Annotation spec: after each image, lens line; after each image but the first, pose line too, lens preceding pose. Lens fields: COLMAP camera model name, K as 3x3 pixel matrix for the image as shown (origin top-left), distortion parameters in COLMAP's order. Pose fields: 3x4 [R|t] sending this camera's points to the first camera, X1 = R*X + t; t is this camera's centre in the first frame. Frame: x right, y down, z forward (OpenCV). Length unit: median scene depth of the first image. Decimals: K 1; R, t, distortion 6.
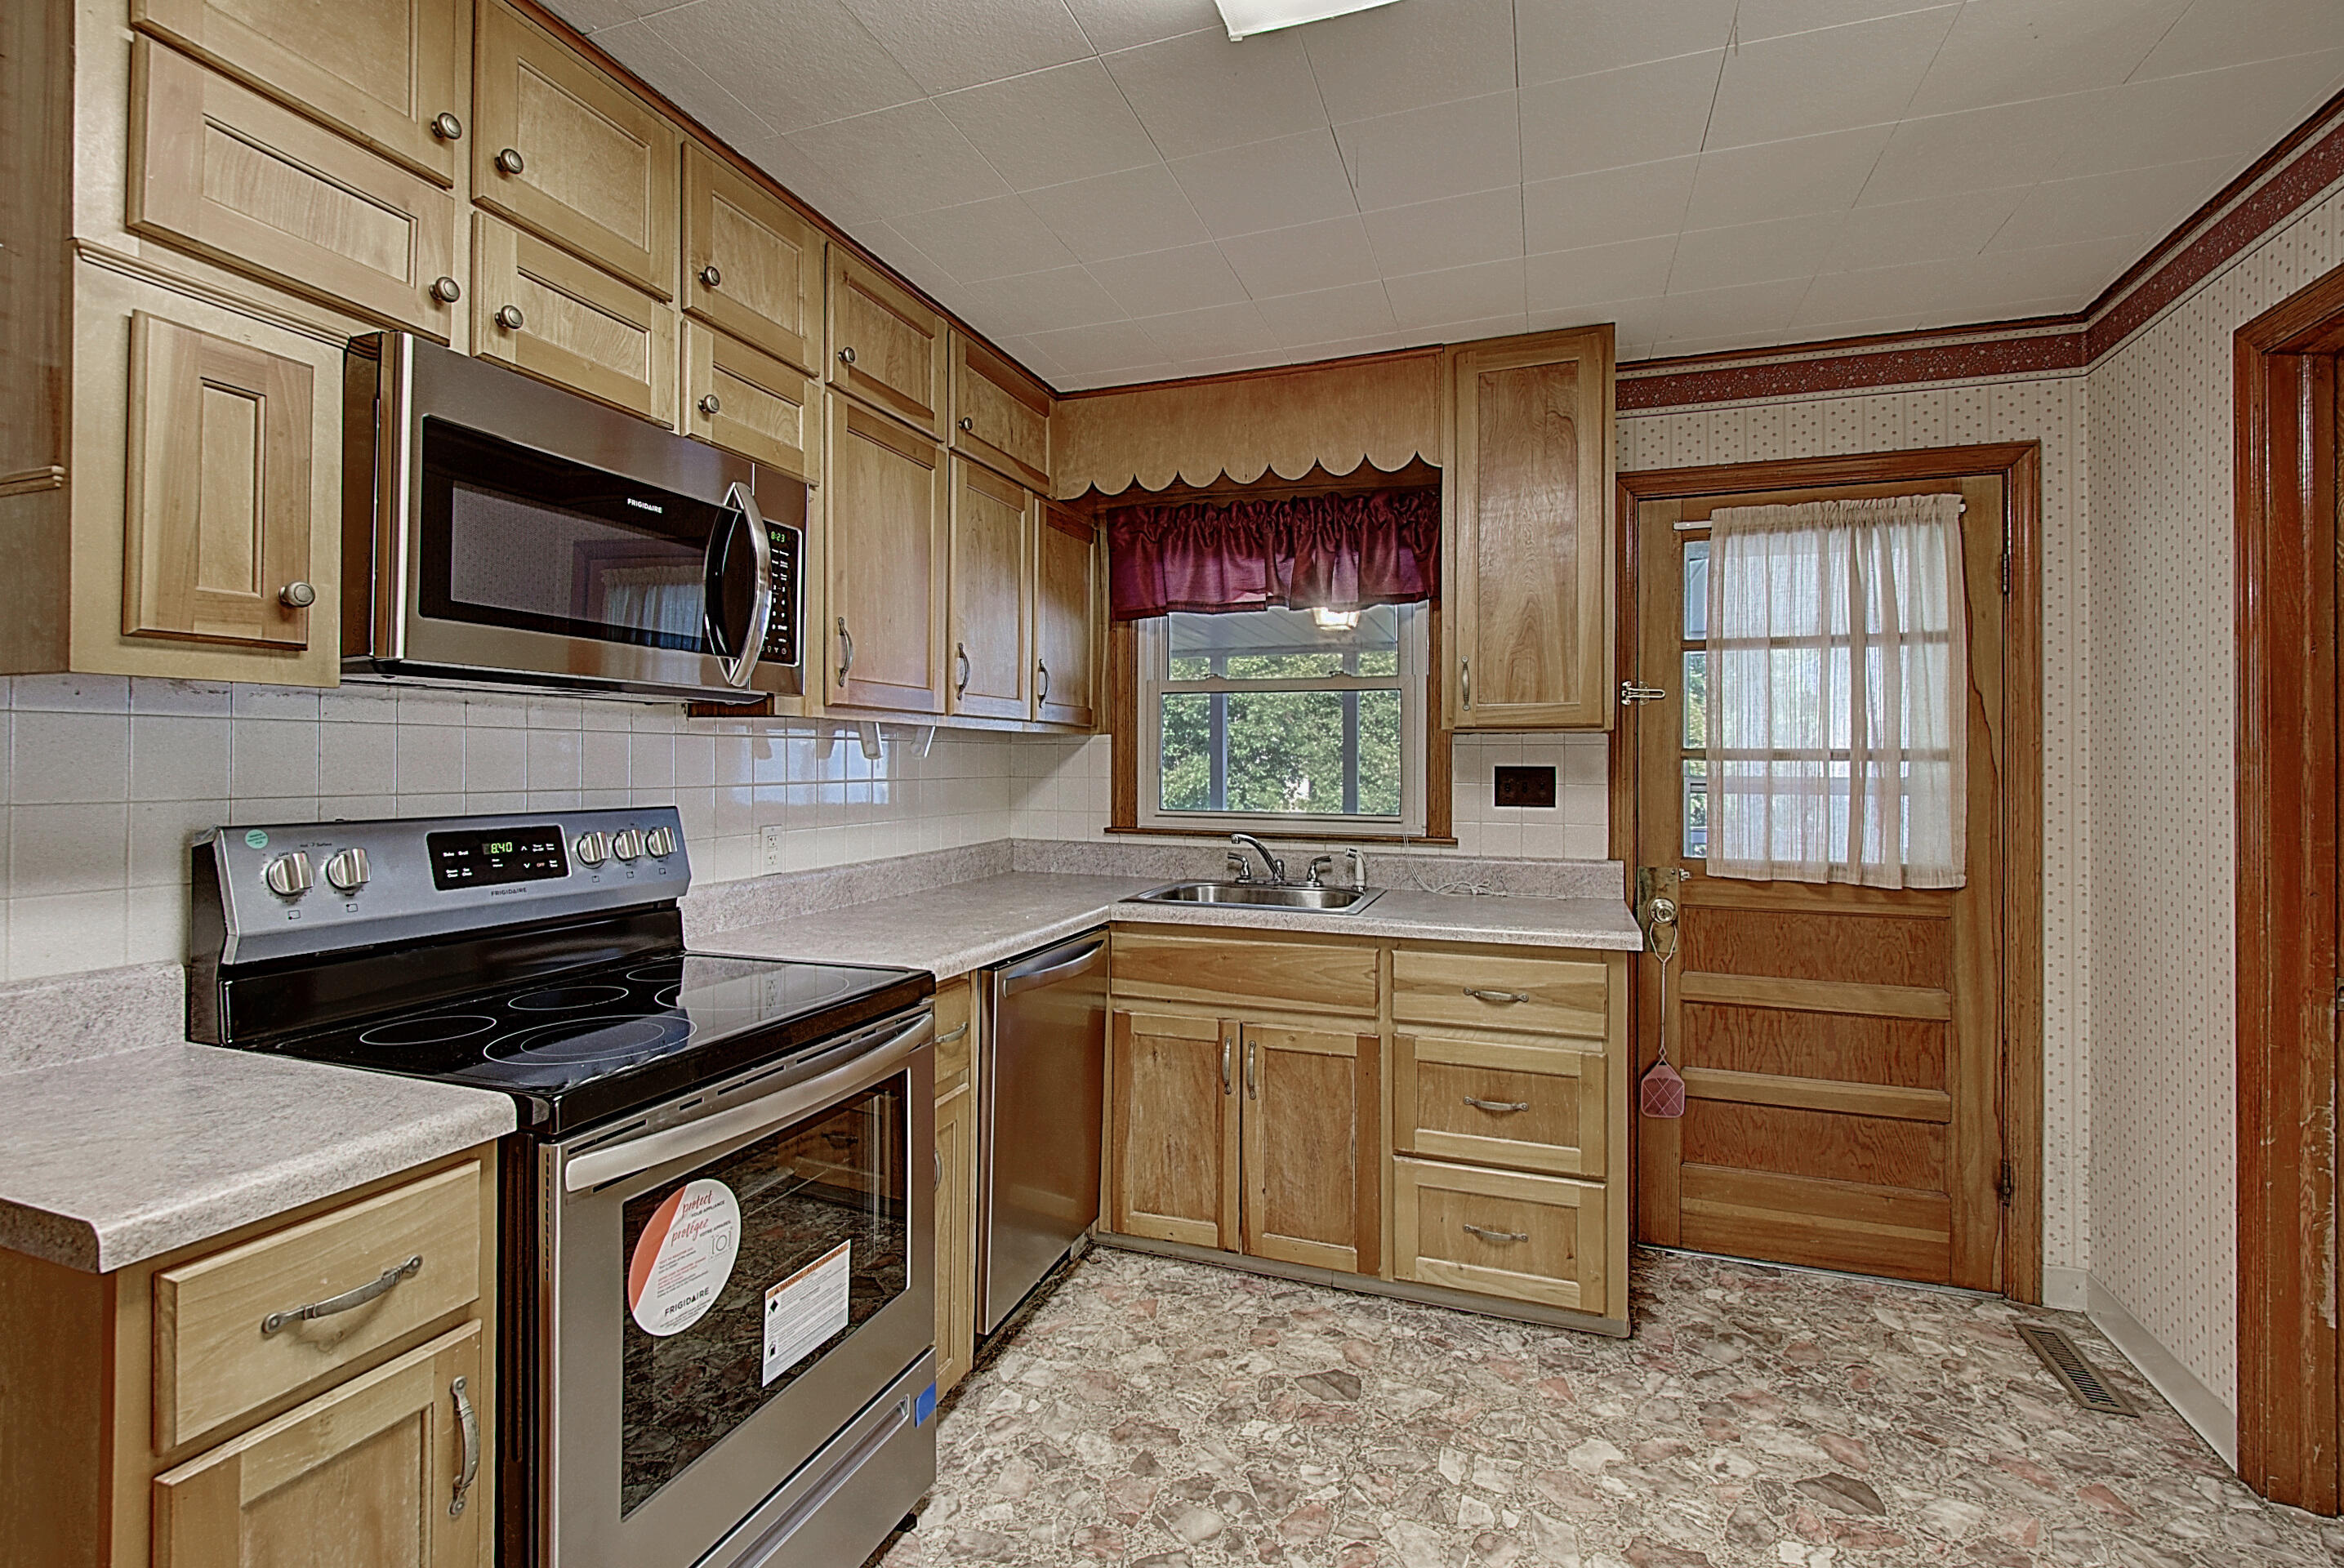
lens RADIAL K [[1057.0, 0, 1175.2], [0, 1057.0, 753.7], [0, 0, 1]] dist [0.010655, -0.009888]
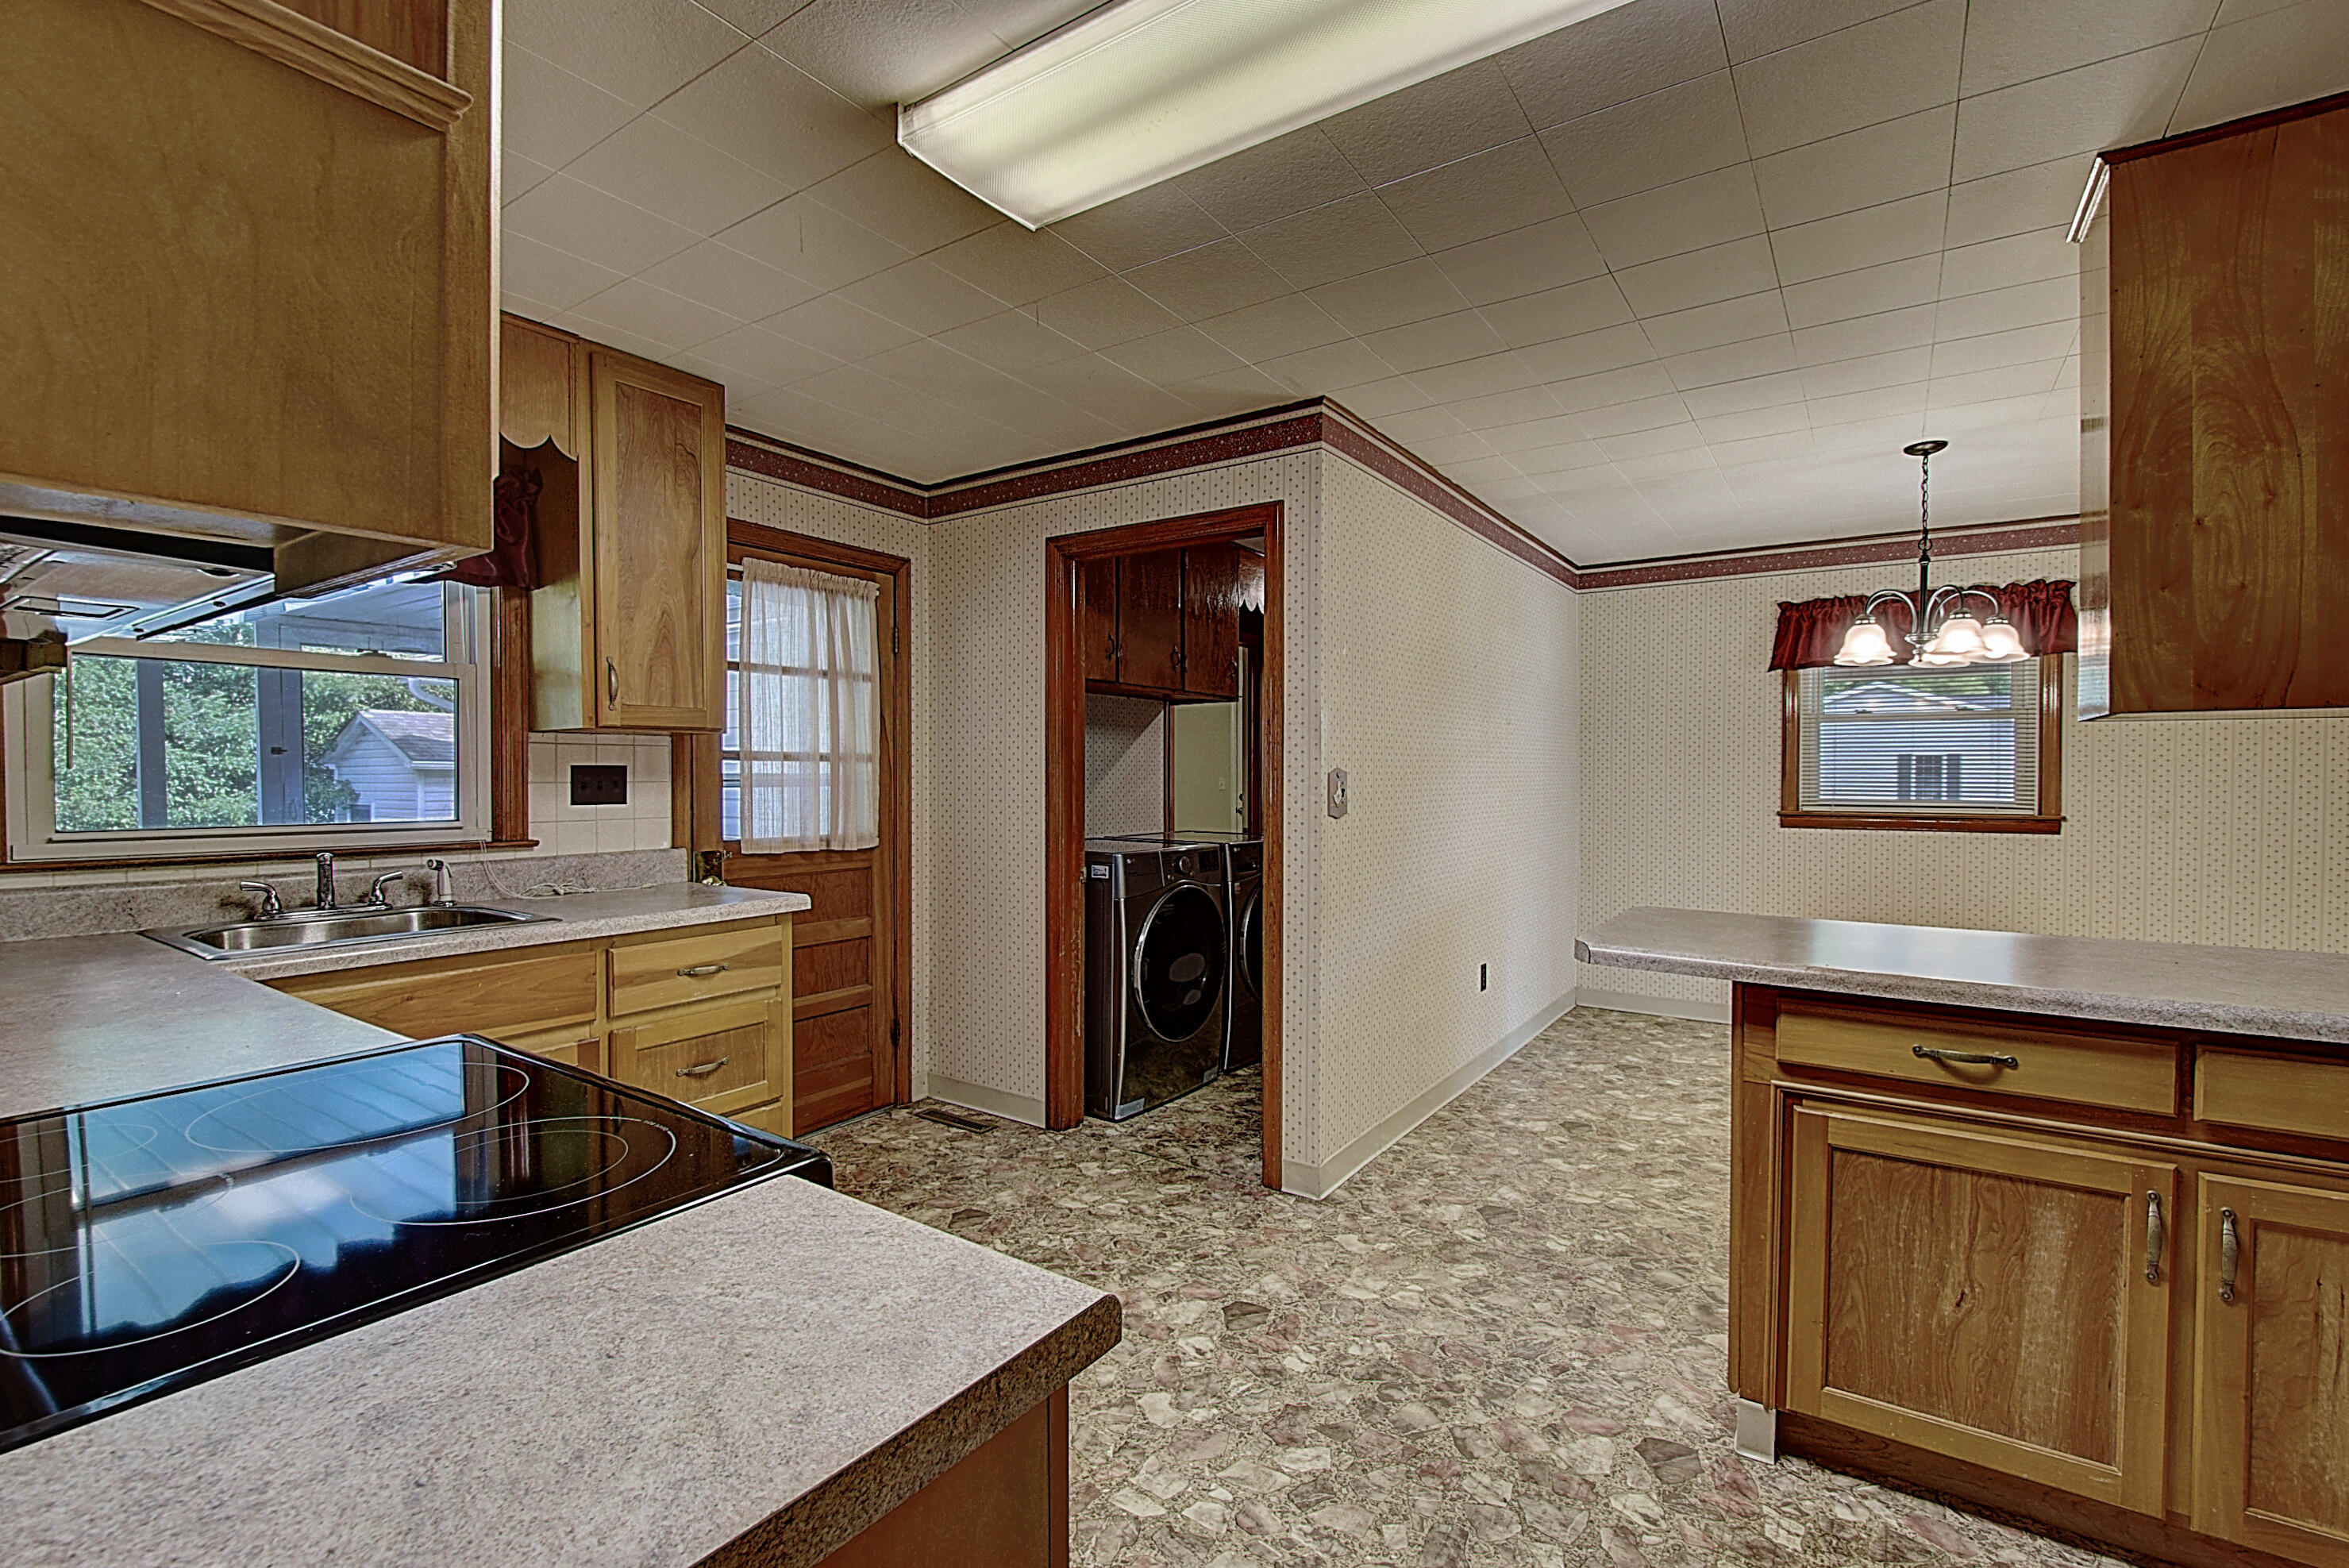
lens RADIAL K [[1024.6, 0, 1174.5], [0, 1024.6, 784.0], [0, 0, 1]] dist [-0.001652, -0.000180]
pose [[0.245354, -0.016881, 0.969287, -0.577457], [-0.010361, 0.999746, 0.020034, 0.004916], [-0.969378, -0.014958, 0.245116, 0.239302]]
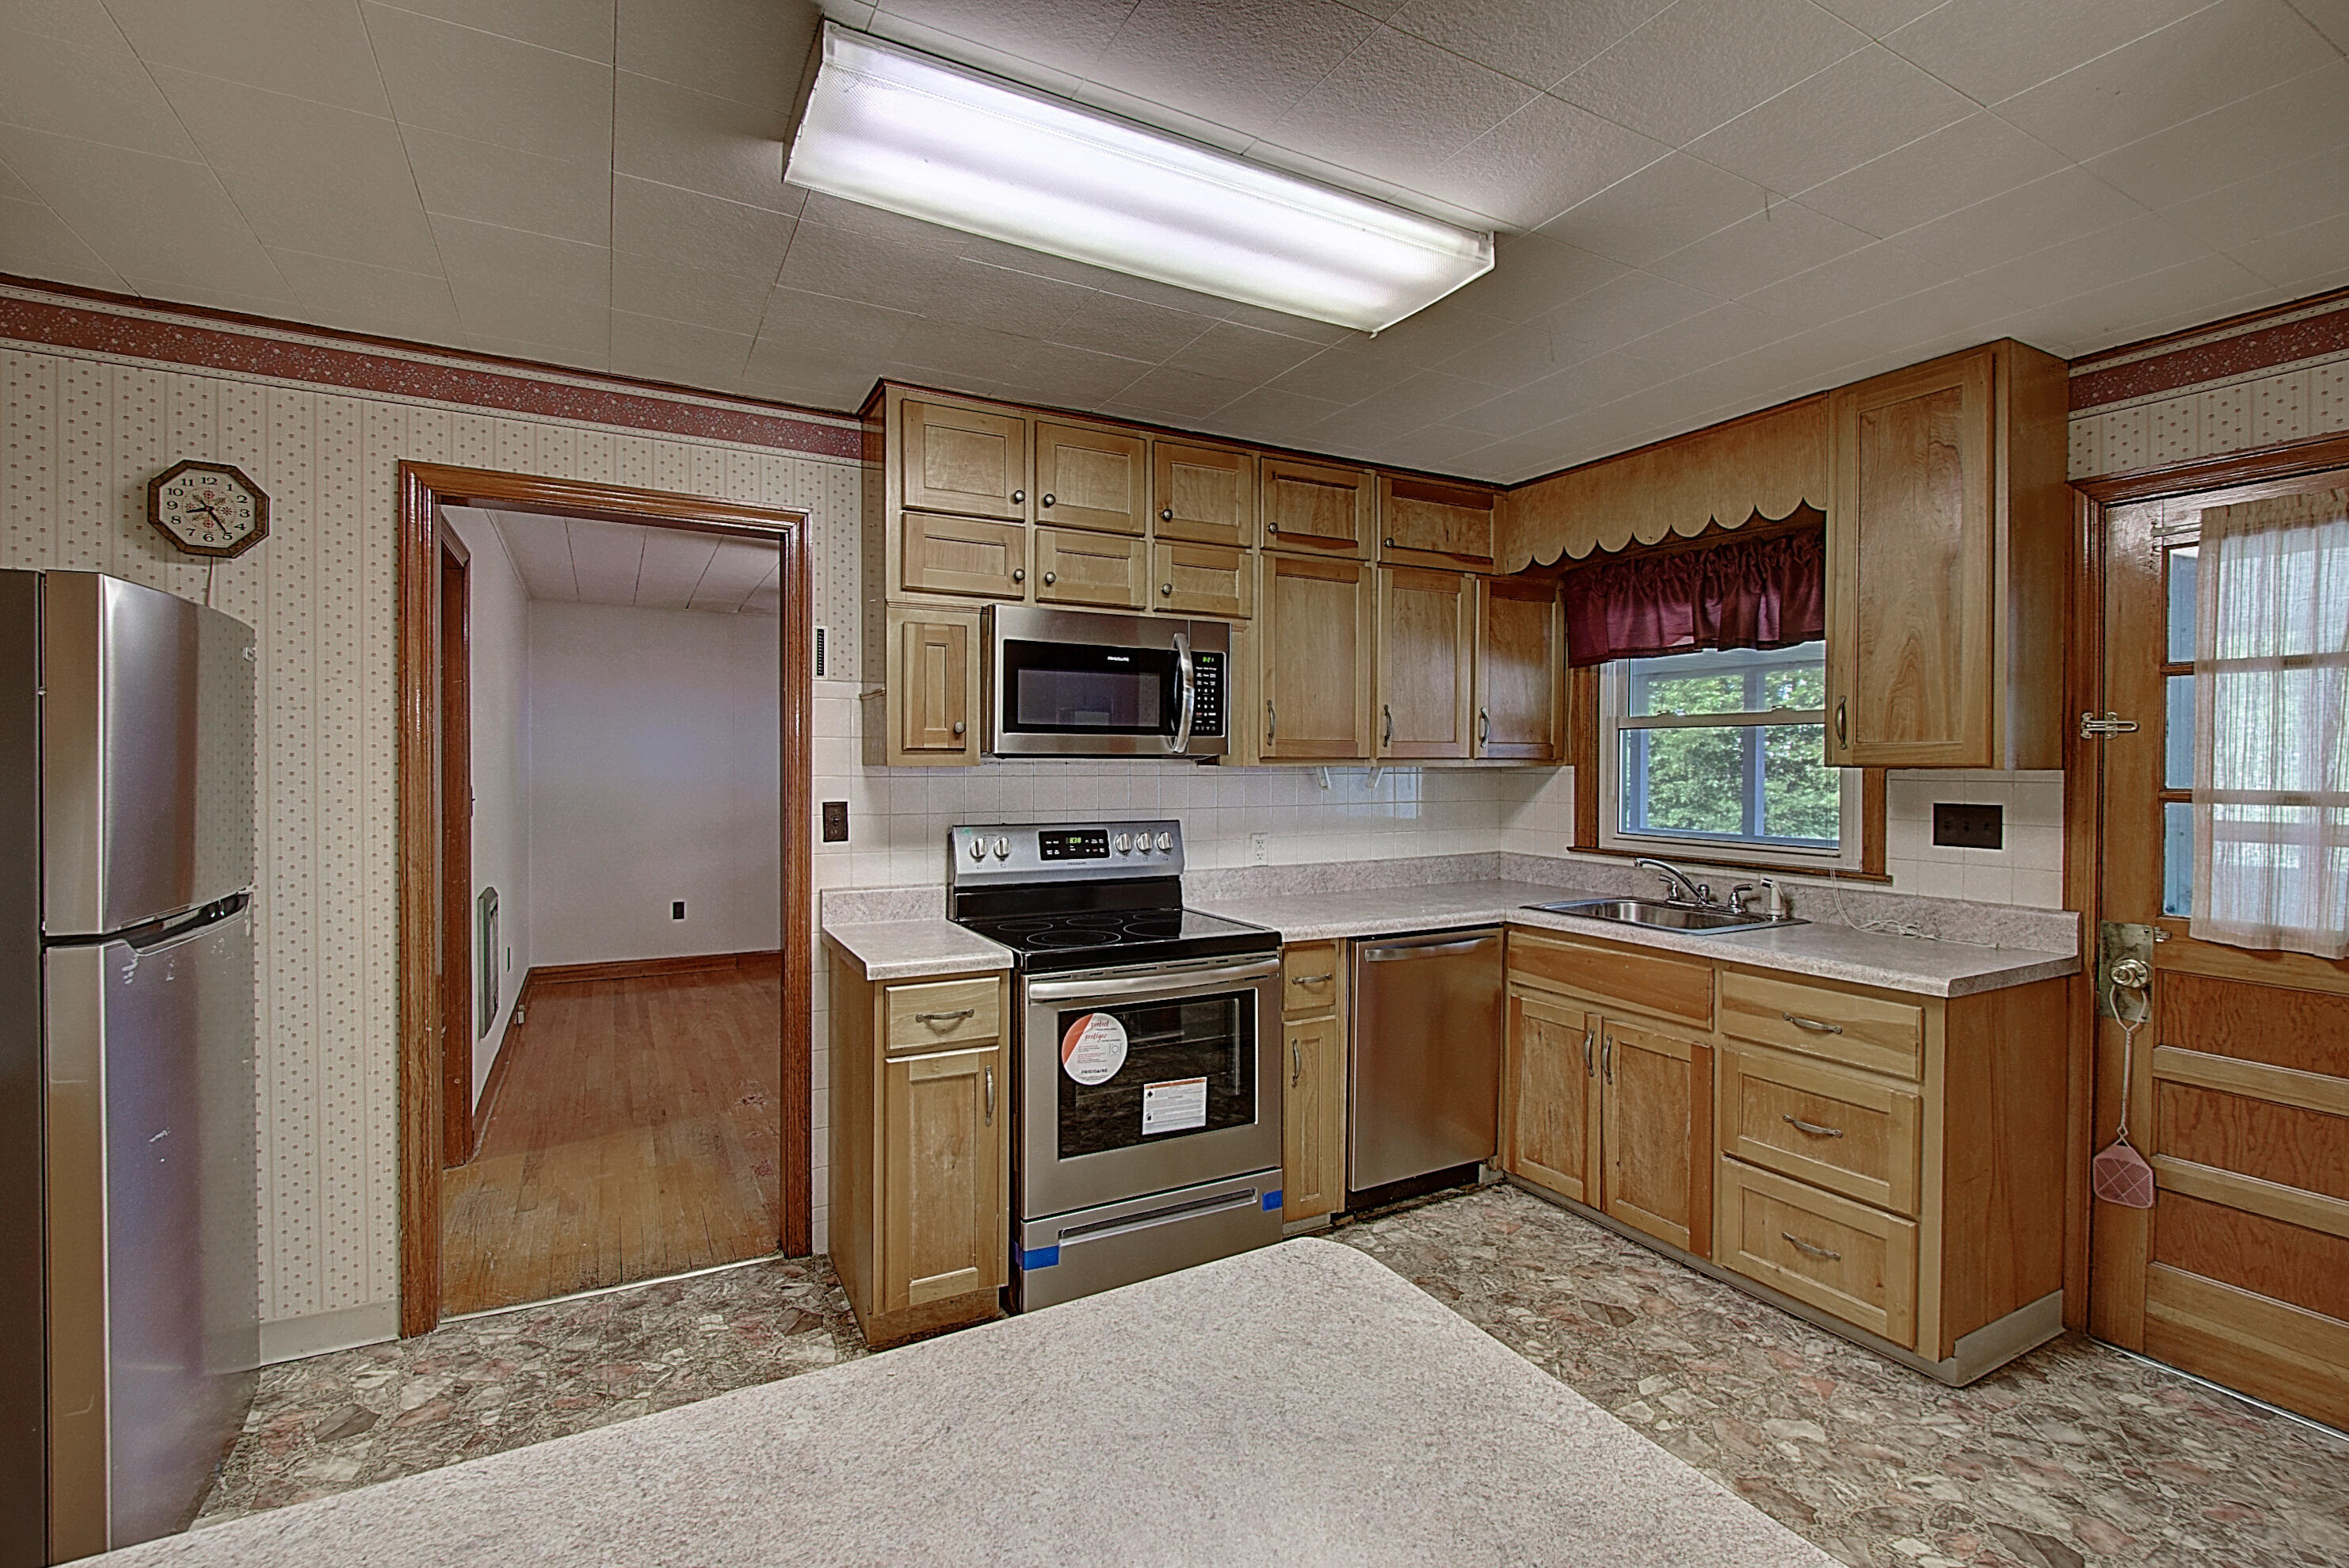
lens RADIAL K [[1071.1, 0, 1171.0], [0, 1071.1, 771.2], [0, 0, 1]] dist [-0.000708, -0.009093]
pose [[0.747346, 0.004922, -0.664417, 0.496805], [0.004979, 0.999903, 0.013008, -0.038347], [0.664416, -0.013029, 0.747249, -0.205822]]
